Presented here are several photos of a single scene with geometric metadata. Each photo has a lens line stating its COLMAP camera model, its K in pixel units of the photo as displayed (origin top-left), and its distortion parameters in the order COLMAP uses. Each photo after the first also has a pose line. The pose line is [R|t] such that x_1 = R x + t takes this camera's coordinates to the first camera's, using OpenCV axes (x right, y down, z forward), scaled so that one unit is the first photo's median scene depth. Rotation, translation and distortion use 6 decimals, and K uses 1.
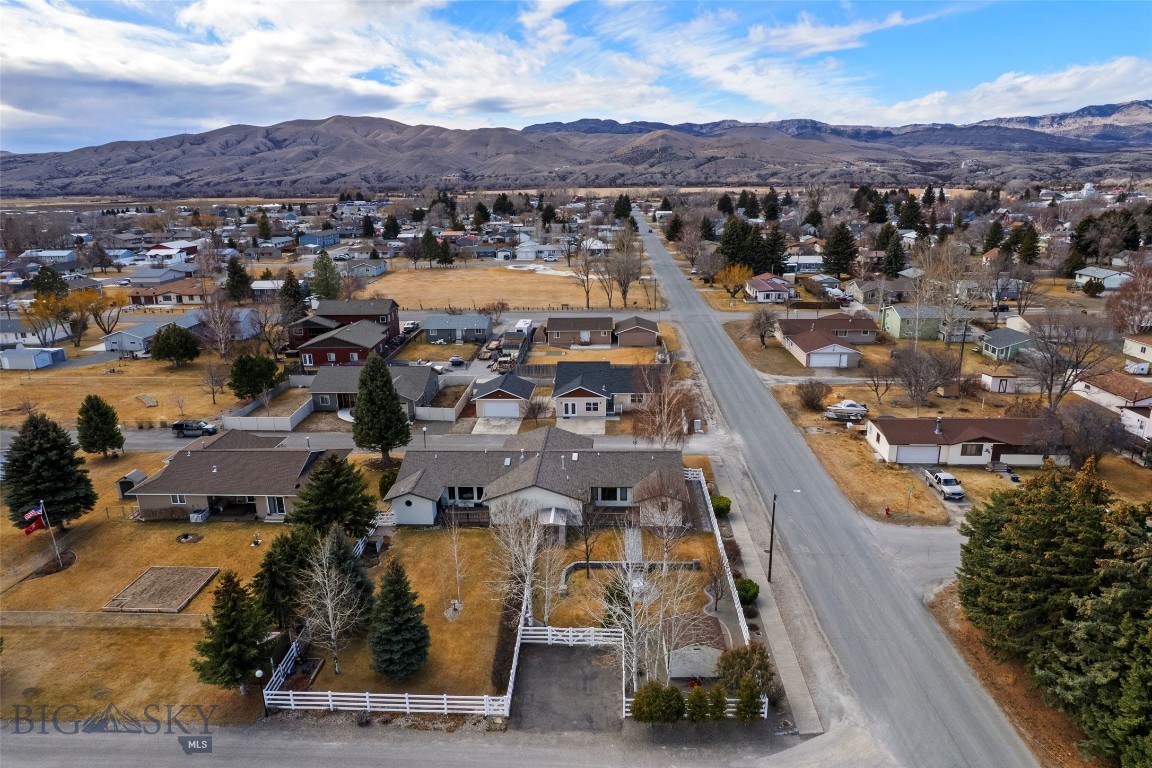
lens RADIAL K [[739.6, 0, 577.6], [0, 739.6, 382.1], [0, 0, 1]] dist [-0.083217, 0.076189]
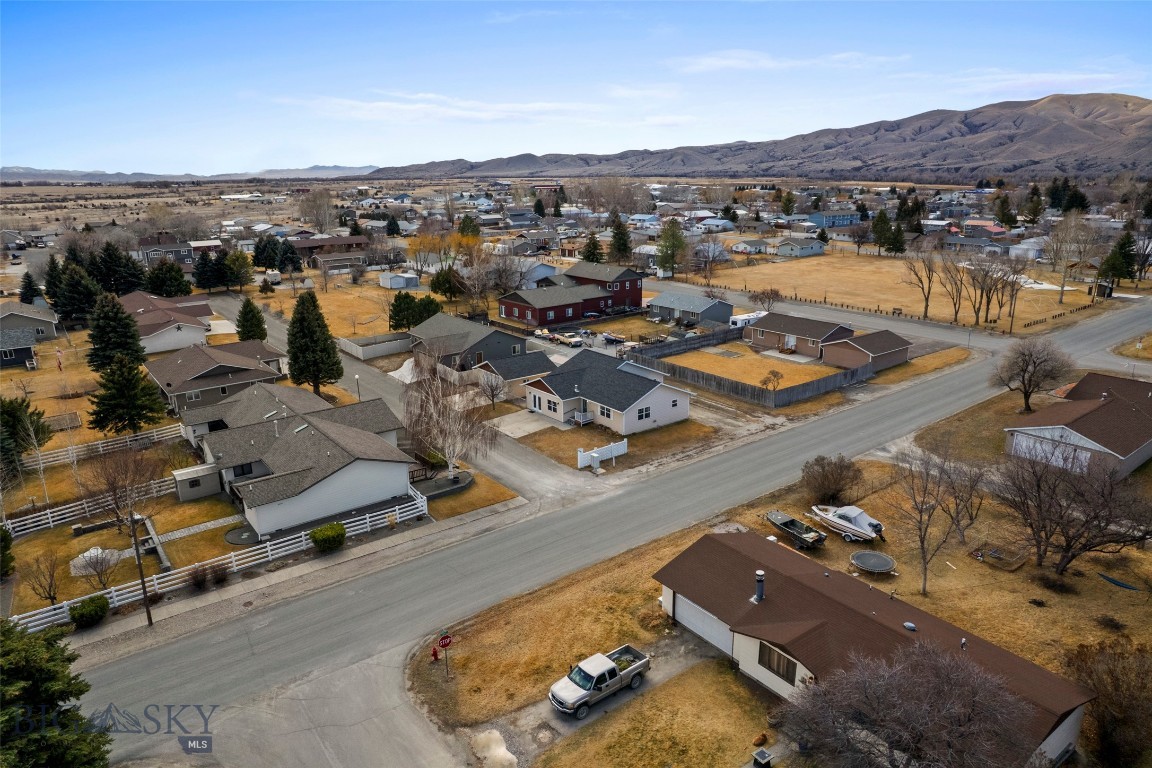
lens RADIAL K [[739.6, 0, 577.6], [0, 739.6, 382.1], [0, 0, 1]] dist [-0.083217, 0.076189]
pose [[0.647412, 0.215611, -0.731006, 0.478206], [-0.203445, 0.973236, 0.106877, -0.064520], [0.734485, 0.079526, 0.673949, 0.368794]]
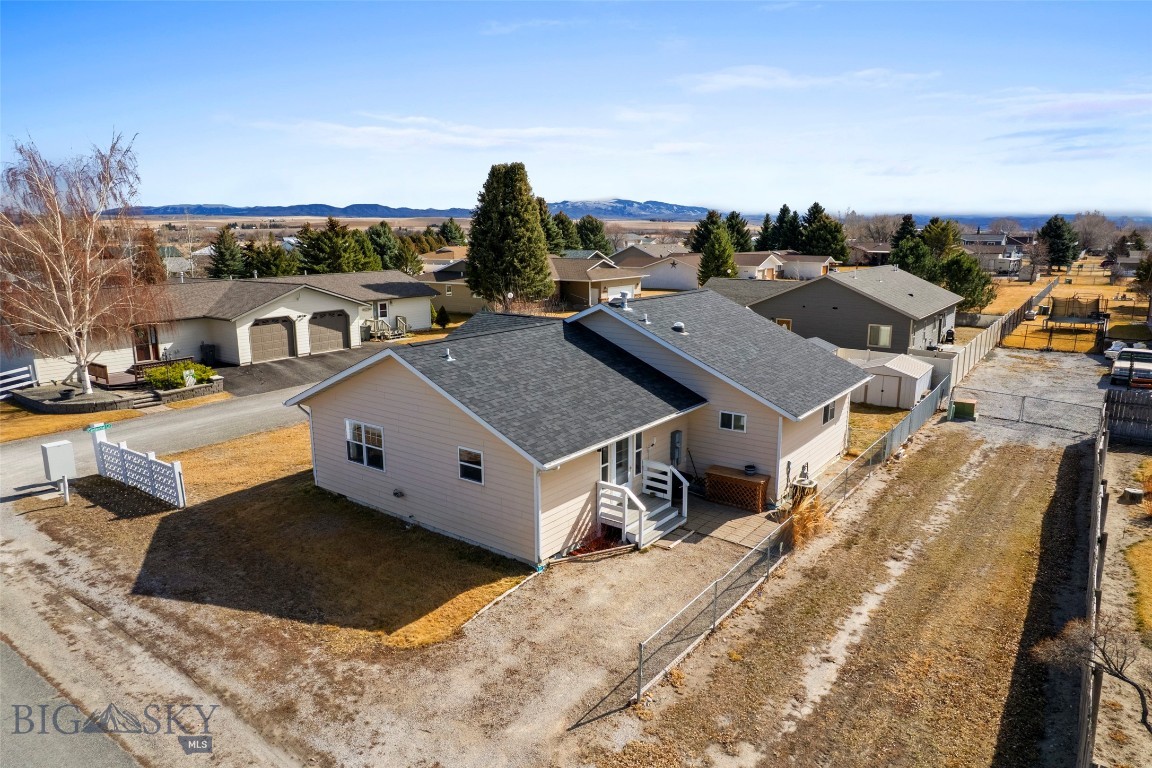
lens RADIAL K [[739.6, 0, 577.6], [0, 739.6, 382.1], [0, 0, 1]] dist [-0.083217, 0.076189]
pose [[-0.549512, 0.184098, -0.814951, 0.191932], [-0.215082, 0.911375, 0.350907, -0.068238], [0.807327, 0.368109, -0.461215, 0.914465]]
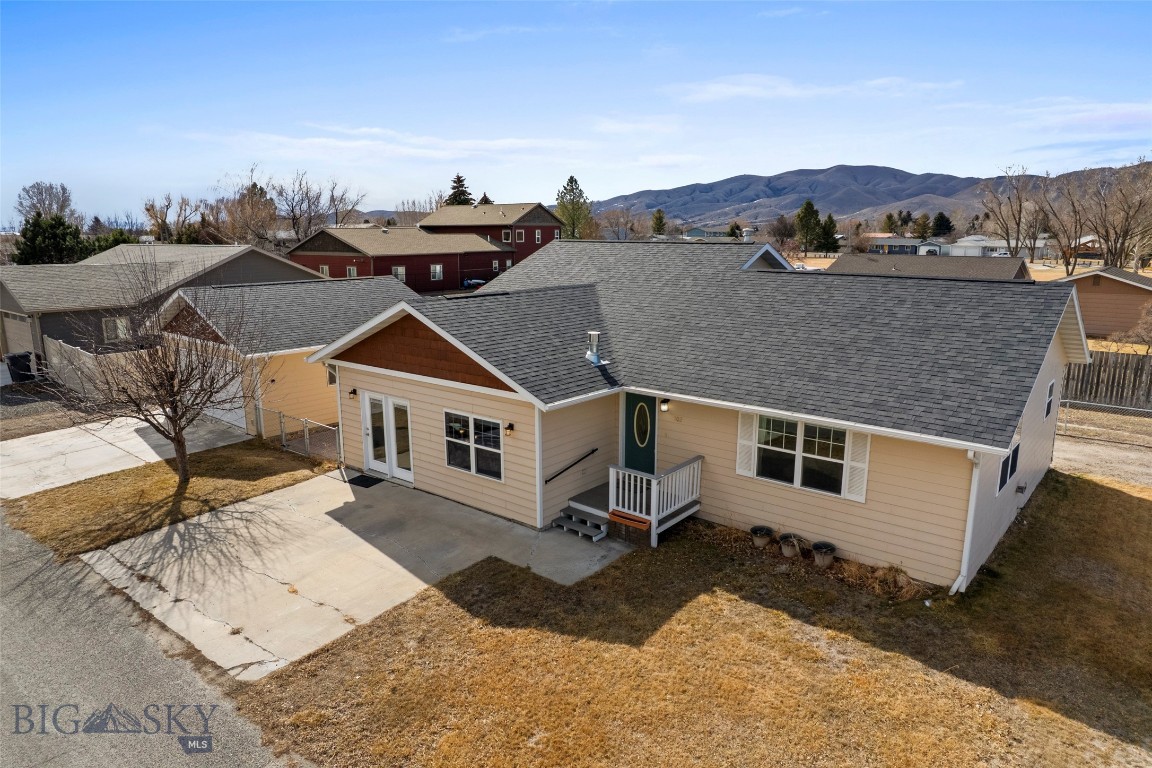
lens RADIAL K [[739.6, 0, 577.6], [0, 739.6, 382.1], [0, 0, 1]] dist [-0.083217, 0.076189]
pose [[0.802109, 0.133477, -0.582069, 0.097083], [-0.172618, 0.984916, -0.012017, 0.014107], [0.571685, 0.110115, 0.813050, 0.684079]]
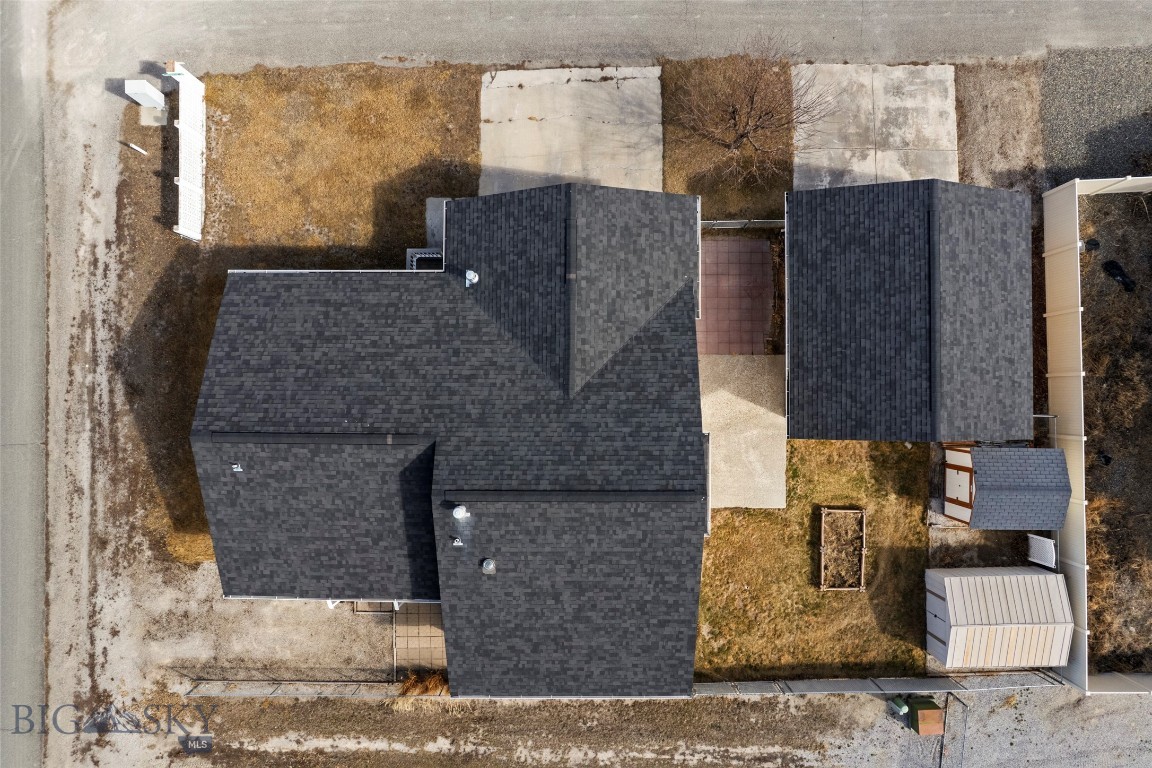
lens RADIAL K [[739.6, 0, 577.6], [0, 739.6, 382.1], [0, 0, 1]] dist [-0.083217, 0.076189]
pose [[-0.998097, 0.057366, 0.022633, -0.000043], [0.007497, -0.251423, 0.967848, -0.169667], [0.061213, 0.966176, 0.250514, 0.765716]]
